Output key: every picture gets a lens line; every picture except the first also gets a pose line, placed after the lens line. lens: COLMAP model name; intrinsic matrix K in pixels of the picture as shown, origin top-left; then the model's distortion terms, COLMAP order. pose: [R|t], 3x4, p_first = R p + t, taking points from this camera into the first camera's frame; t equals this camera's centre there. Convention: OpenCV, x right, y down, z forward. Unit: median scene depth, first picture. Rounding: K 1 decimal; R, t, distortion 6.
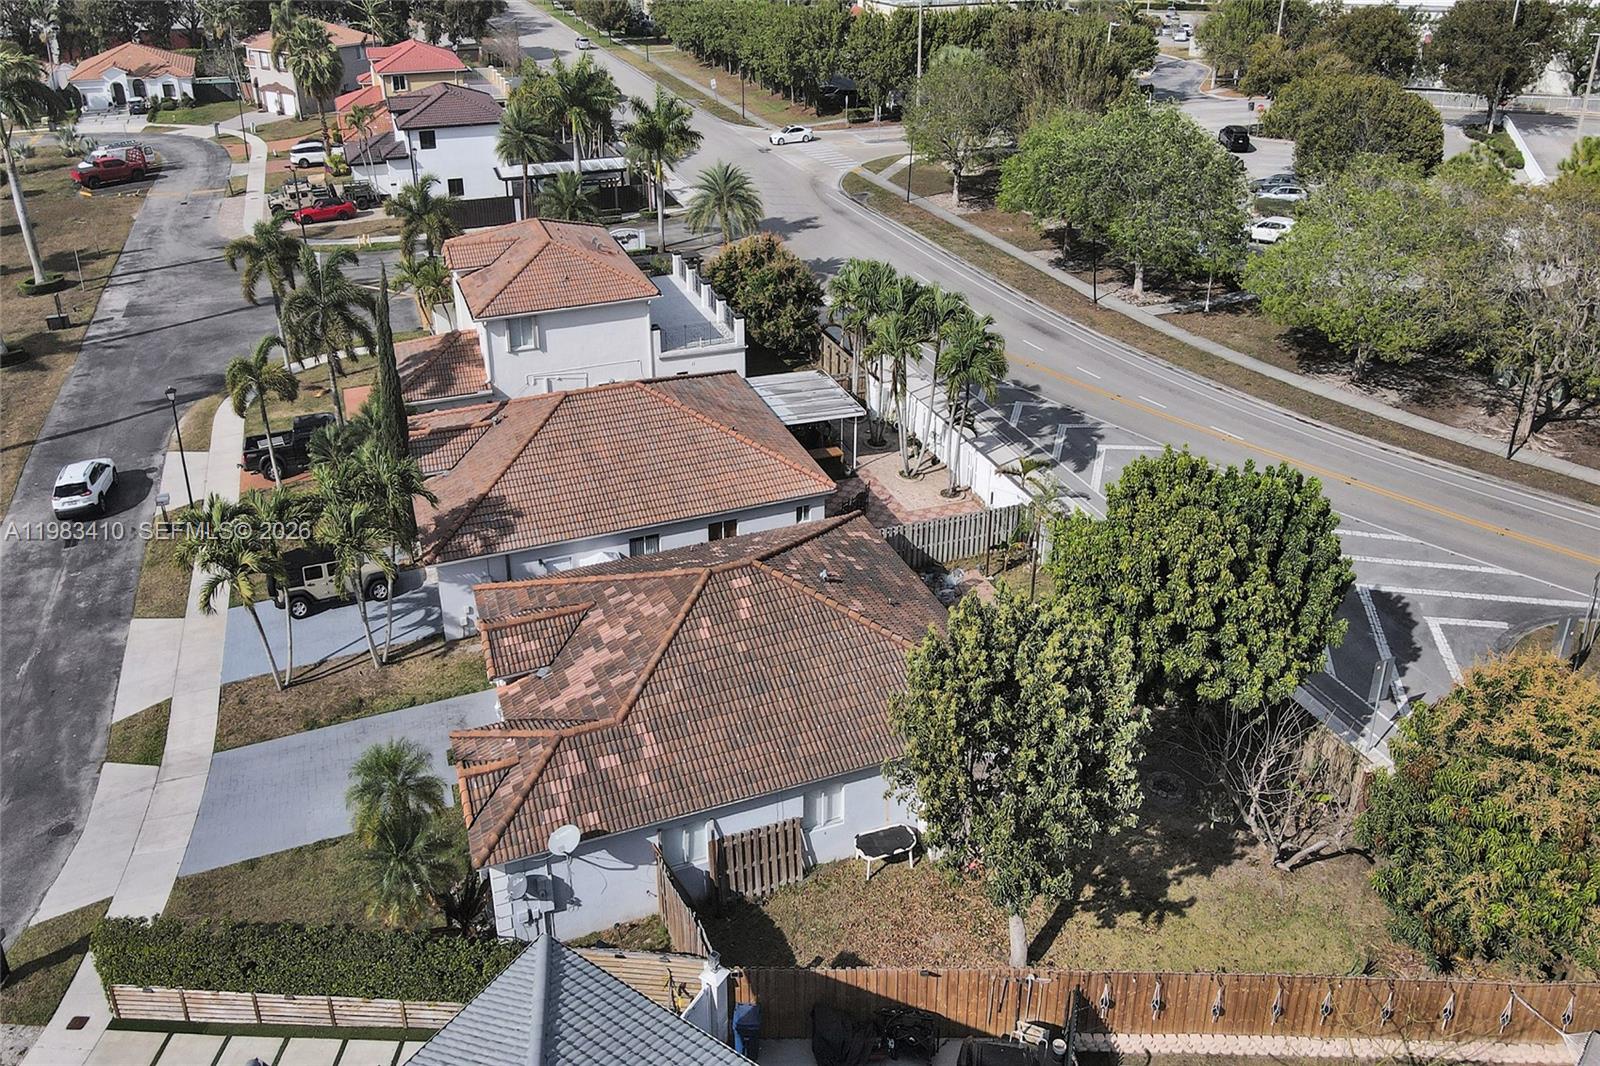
lens RADIAL K [[1214.2, 0, 801.5], [0, 1214.2, 373.1], [0, 0, 1]] dist [0.012909, 0.011724]
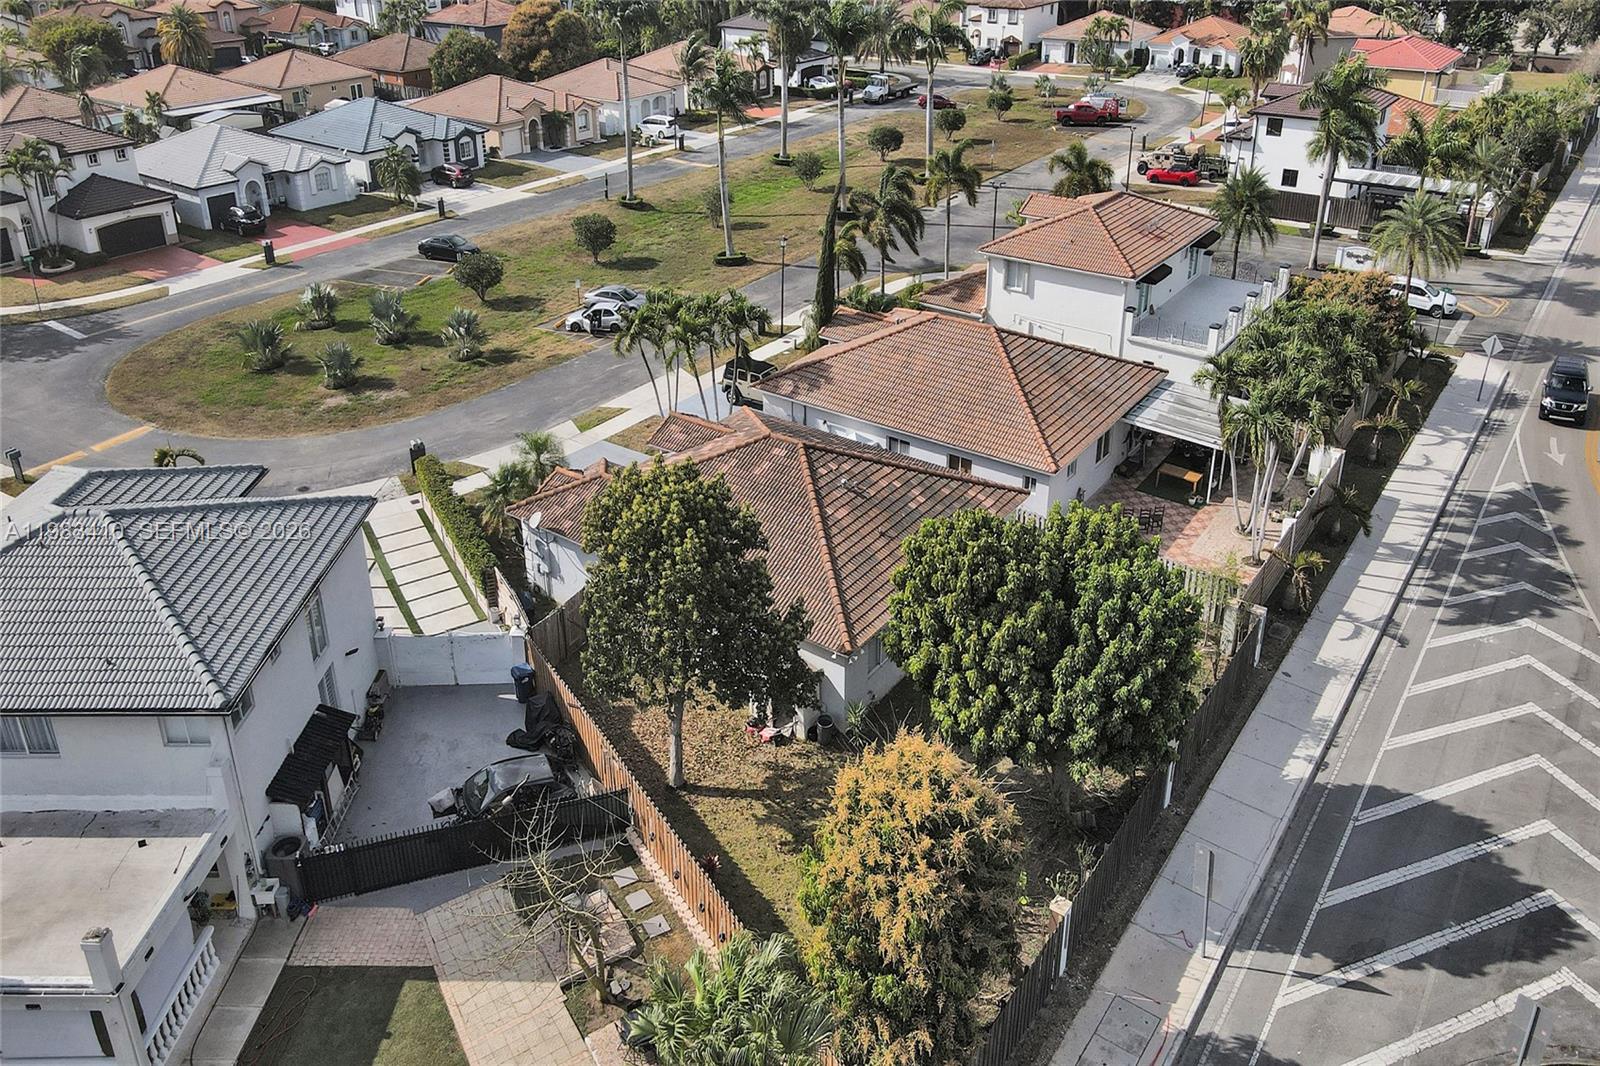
lens RADIAL K [[1214.2, 0, 801.5], [0, 1214.2, 373.1], [0, 0, 1]] dist [0.012909, 0.011724]
pose [[0.546529, 0.322514, -0.772846, 0.559145], [-0.314605, 0.934340, 0.167429, -0.073467], [0.776099, 0.151636, 0.612108, 0.151804]]
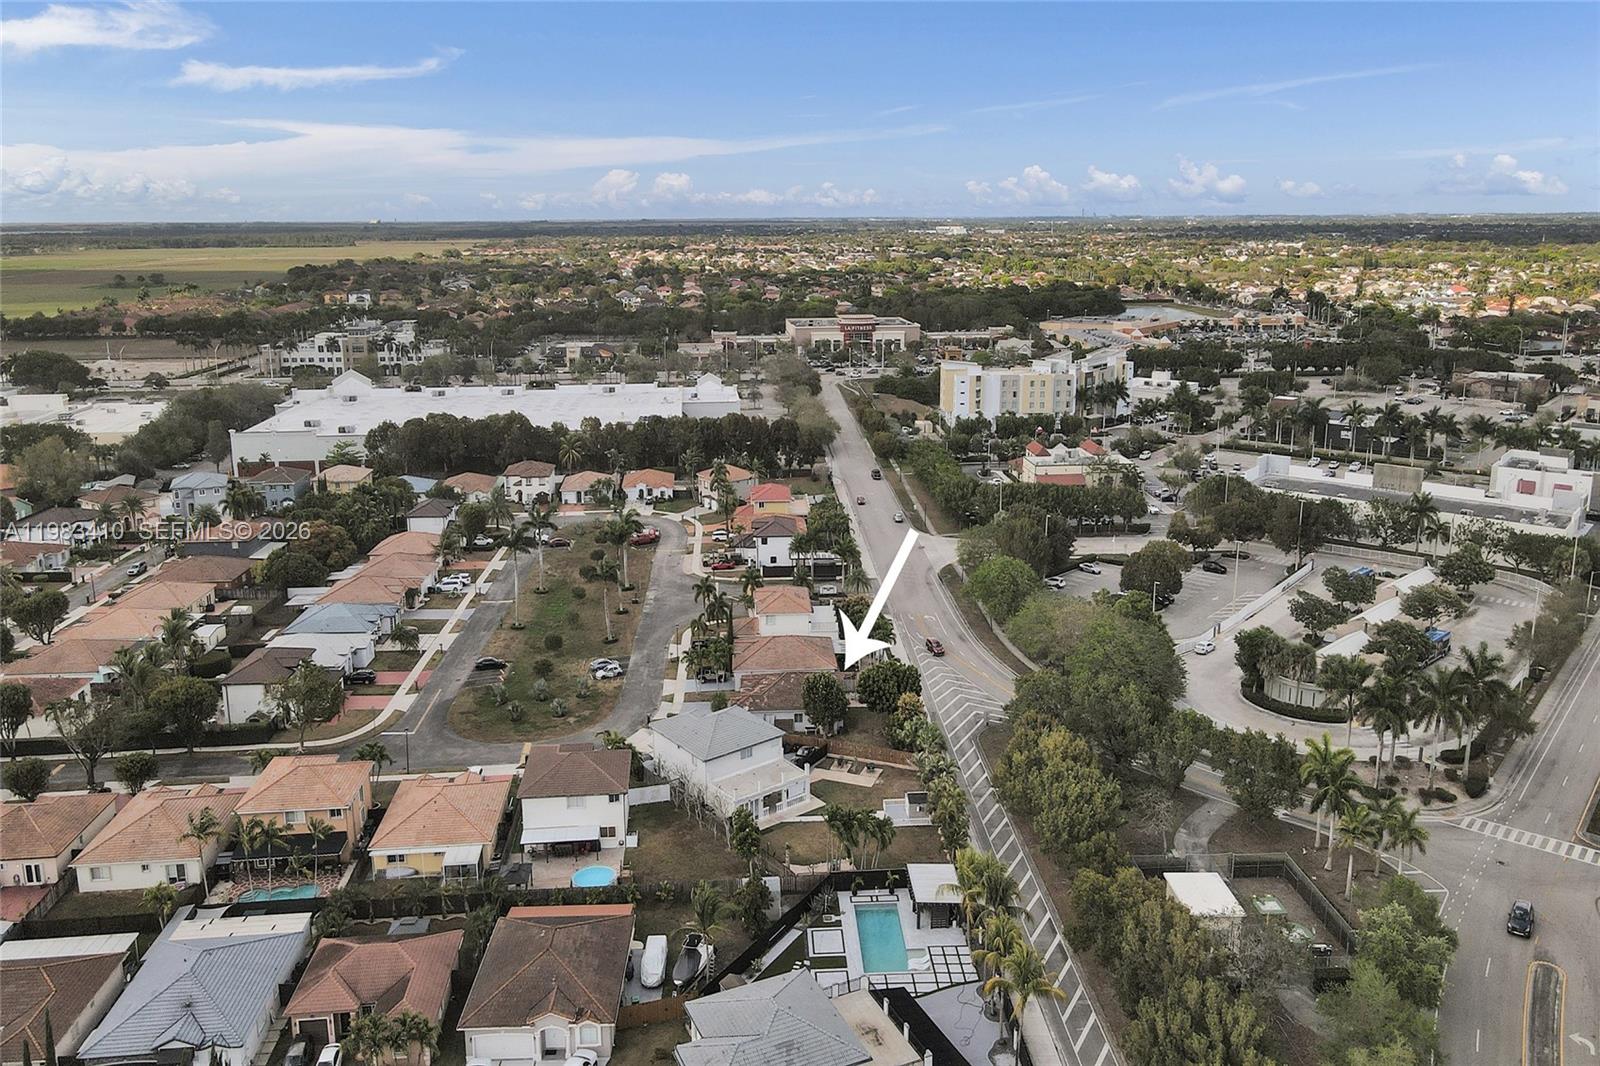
lens RADIAL K [[1175.8, 0, 803.4], [0, 1175.8, 540.3], [0, 0, 1]] dist [0.011091, 0.006095]
pose [[0.950600, 0.079624, -0.300033, 0.816027], [-0.114837, 0.988175, -0.101596, 0.070455], [0.288396, 0.131032, 0.948503, -2.094077]]
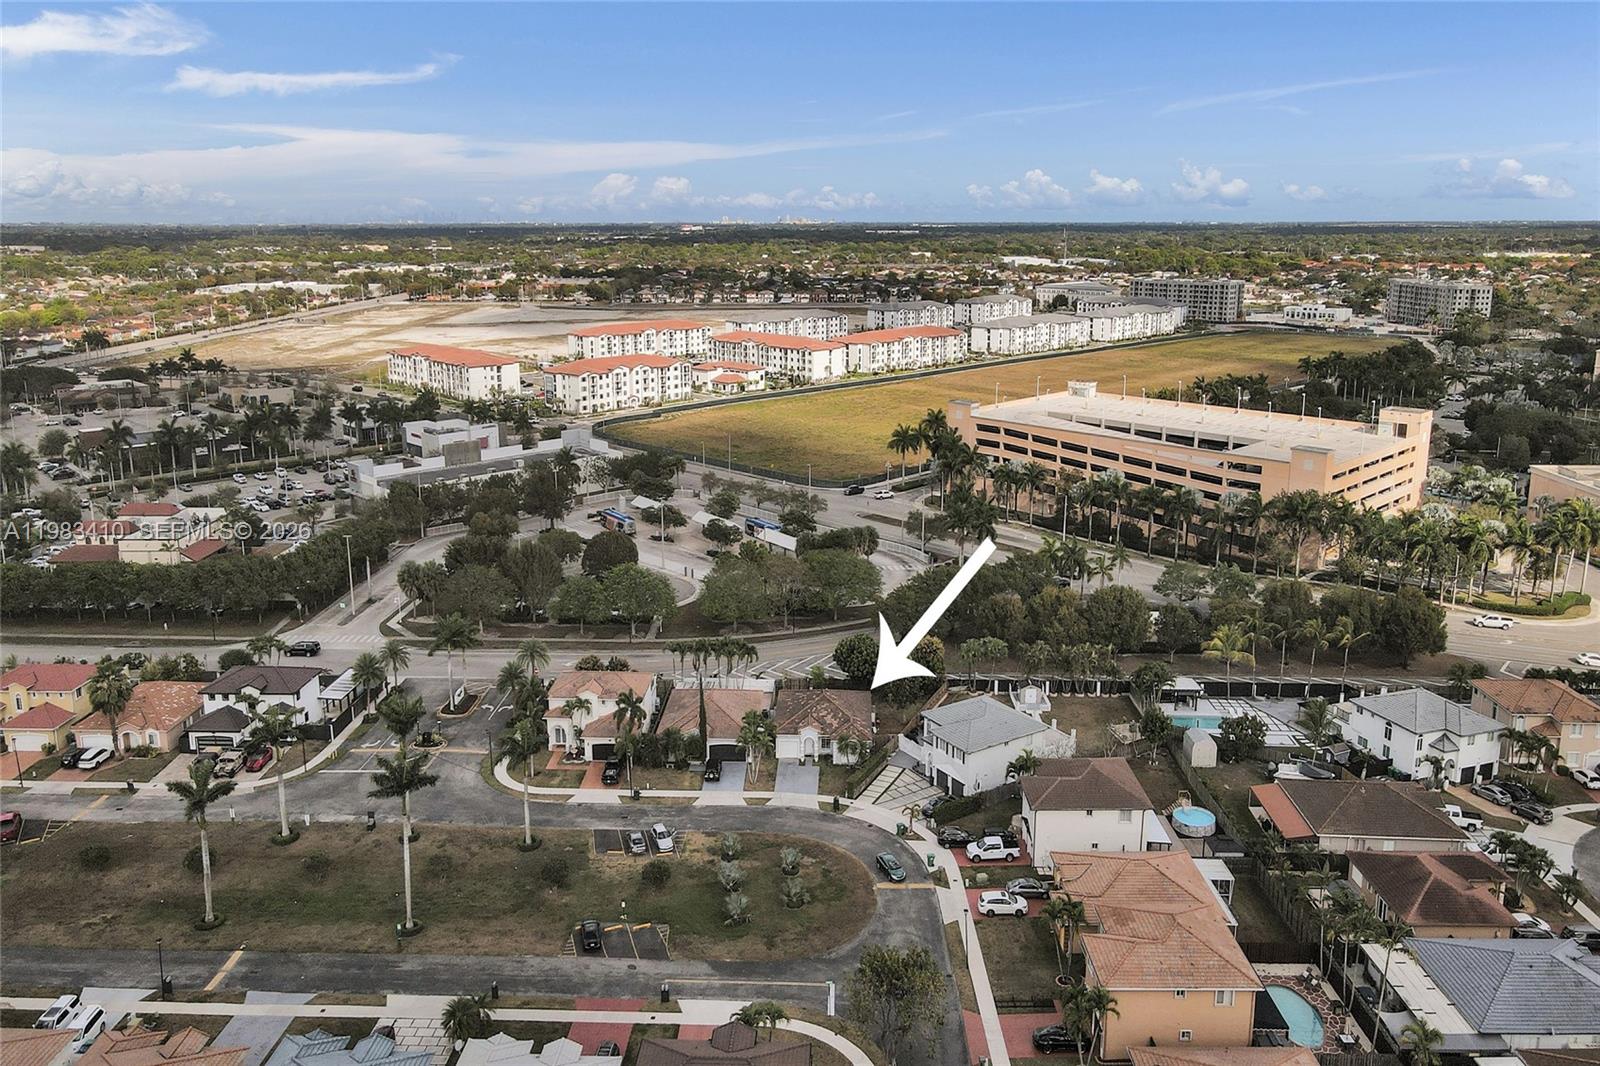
lens RADIAL K [[1170.4, 0, 800.0], [0, 1170.4, 533.0], [0, 0, 1]] dist [0.005992, 0.007058]
pose [[0.400157, -0.239353, 0.884638, -2.344696], [0.353904, 0.930771, 0.091750, -0.504327], [-0.845356, 0.276363, 0.457163, -0.651925]]
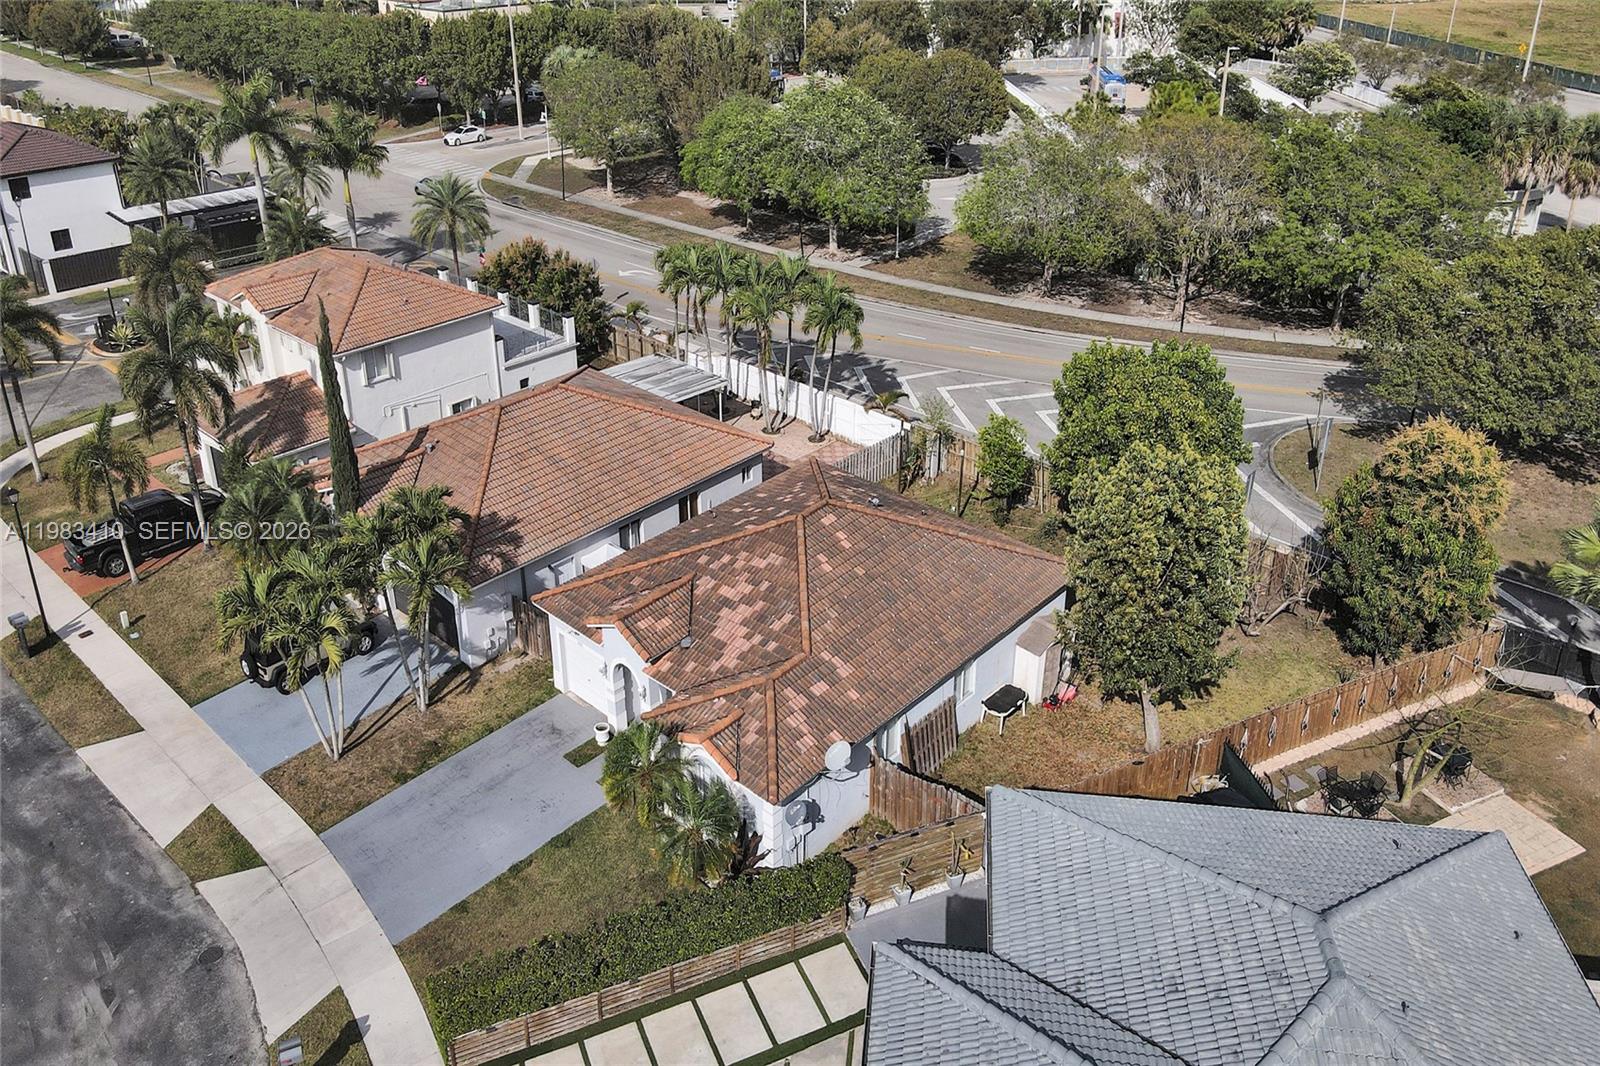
lens RADIAL K [[1214.2, 0, 801.5], [0, 1214.2, 373.1], [0, 0, 1]] dist [0.012909, 0.011724]
pose [[0.895408, -0.171834, 0.410753, -0.316012], [0.171595, 0.984443, 0.037769, -0.004195], [-0.410853, 0.036664, 0.910964, -0.005960]]
